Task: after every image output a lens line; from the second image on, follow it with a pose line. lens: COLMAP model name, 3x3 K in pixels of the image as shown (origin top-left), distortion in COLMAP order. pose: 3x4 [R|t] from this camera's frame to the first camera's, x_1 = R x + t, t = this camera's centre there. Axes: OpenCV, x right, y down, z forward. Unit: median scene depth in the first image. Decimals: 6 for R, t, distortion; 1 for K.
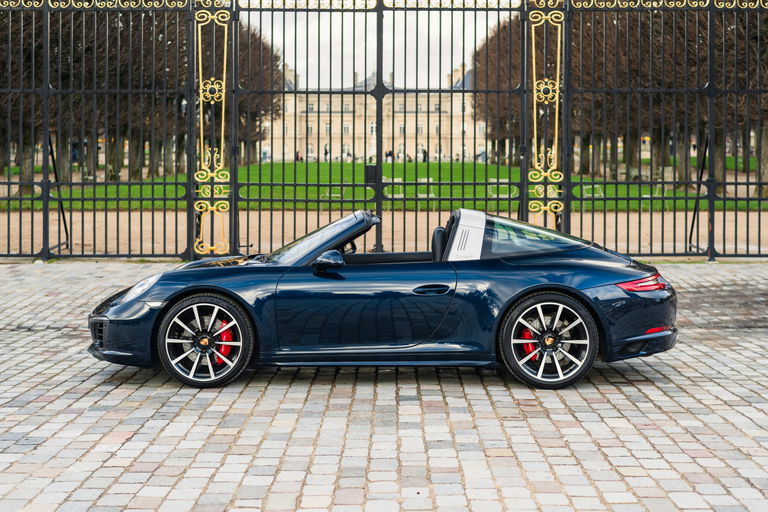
lens RADIAL K [[1186.6, 0, 385.1], [0, 1186.6, 157.6], [0, 0, 1]] dist [0.010944, -0.030137]
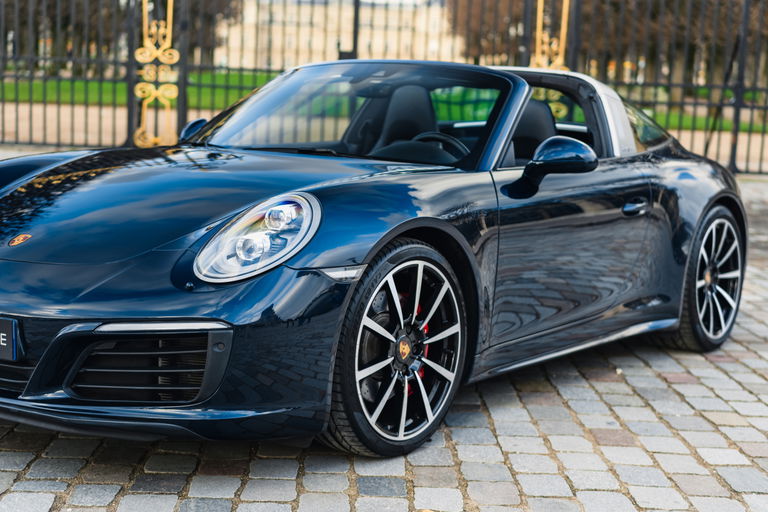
lens RADIAL K [[1242.5, 0, 384.0], [0, 1242.5, 256.0], [0, 0, 1]] dist [0.018901, 0.000143]
pose [[0.998751, 0.037348, 0.033203, -0.008515], [-0.041723, 0.988888, 0.142691, 0.024934], [-0.027505, -0.143898, 0.989210, 0.100256]]
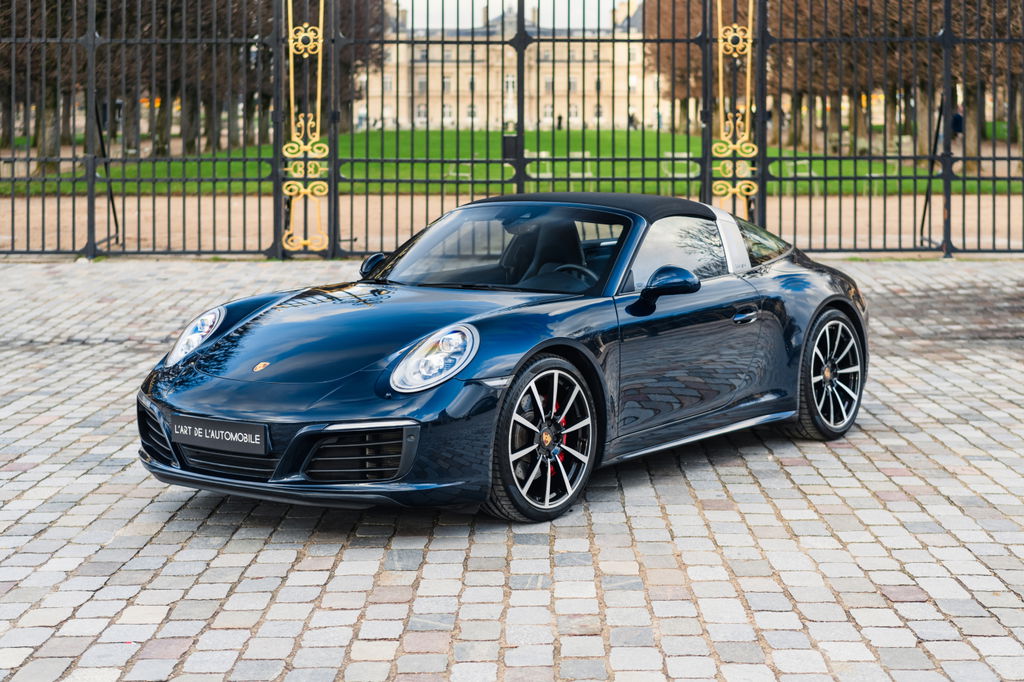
lens RADIAL K [[1624.0, 0, 538.6], [0, 1624.0, 116.4], [0, 0, 1]] dist [0.016768, -0.009620]
pose [[0.999965, -0.001091, 0.008305, -0.001940], [0.001127, 0.999990, -0.004383, -0.001585], [-0.008300, 0.004393, 0.999956, -0.067637]]
